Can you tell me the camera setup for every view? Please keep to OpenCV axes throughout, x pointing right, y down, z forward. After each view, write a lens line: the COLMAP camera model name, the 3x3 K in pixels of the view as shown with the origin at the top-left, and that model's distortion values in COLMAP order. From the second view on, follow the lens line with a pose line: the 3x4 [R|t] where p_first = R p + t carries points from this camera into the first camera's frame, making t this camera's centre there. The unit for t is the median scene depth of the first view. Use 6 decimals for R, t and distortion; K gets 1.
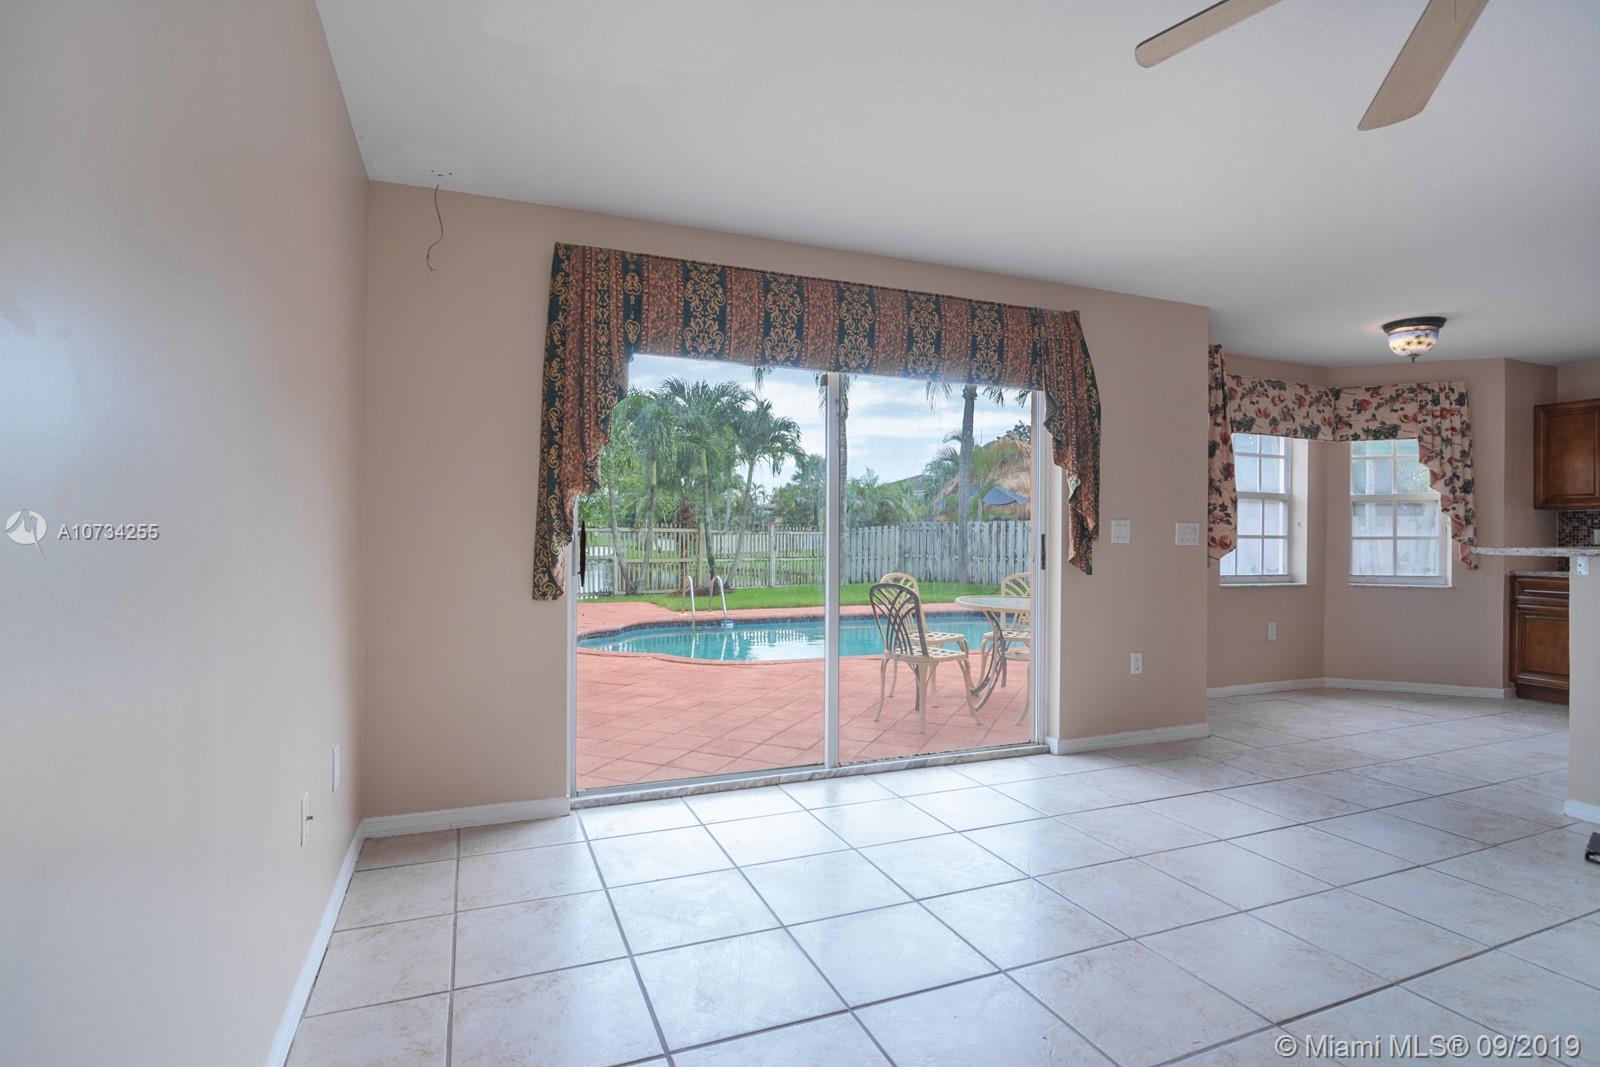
lens RADIAL K [[797.3, 0, 797.3], [0, 797.3, 533.3], [0, 0, 1]] dist [-0.015025, -0.003533]
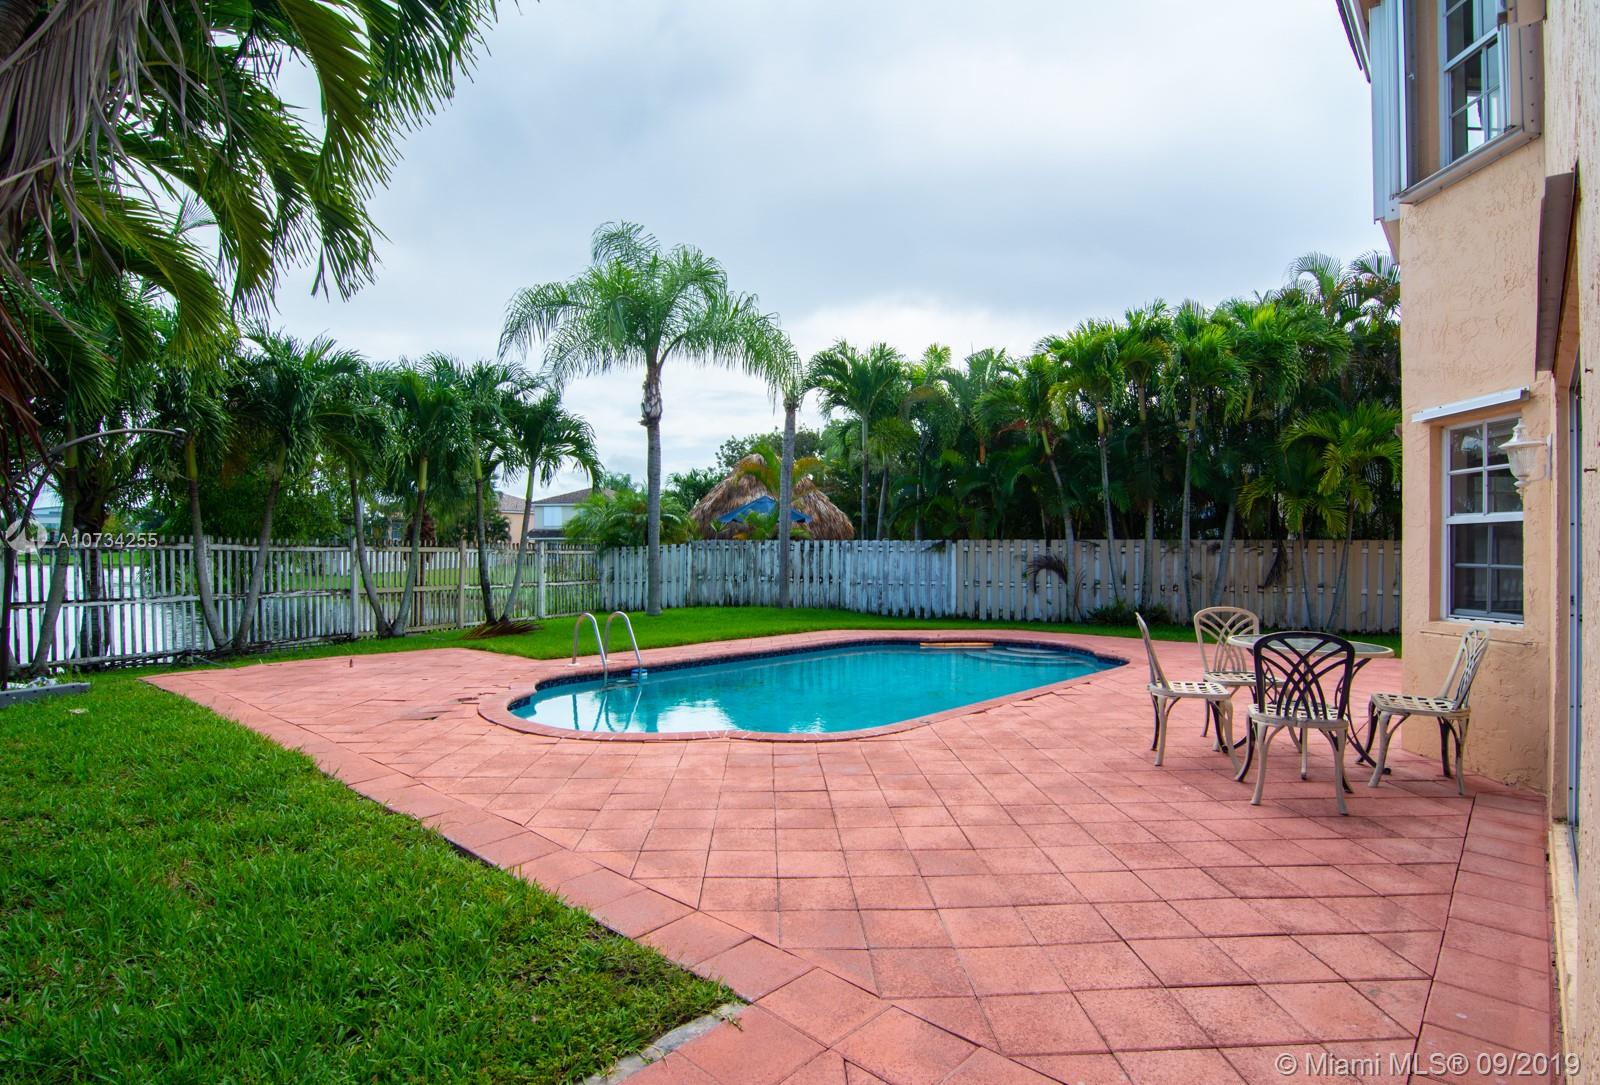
lens RADIAL K [[823.6, 0, 801.9], [0, 823.6, 553.7], [0, 0, 1]] dist [0.004904, 0.000192]
pose [[0.900310, -0.001849, 0.435246, -0.183037], [-0.000649, 0.999984, 0.005590, -0.004743], [-0.435249, -0.005315, 0.900294, 0.130024]]
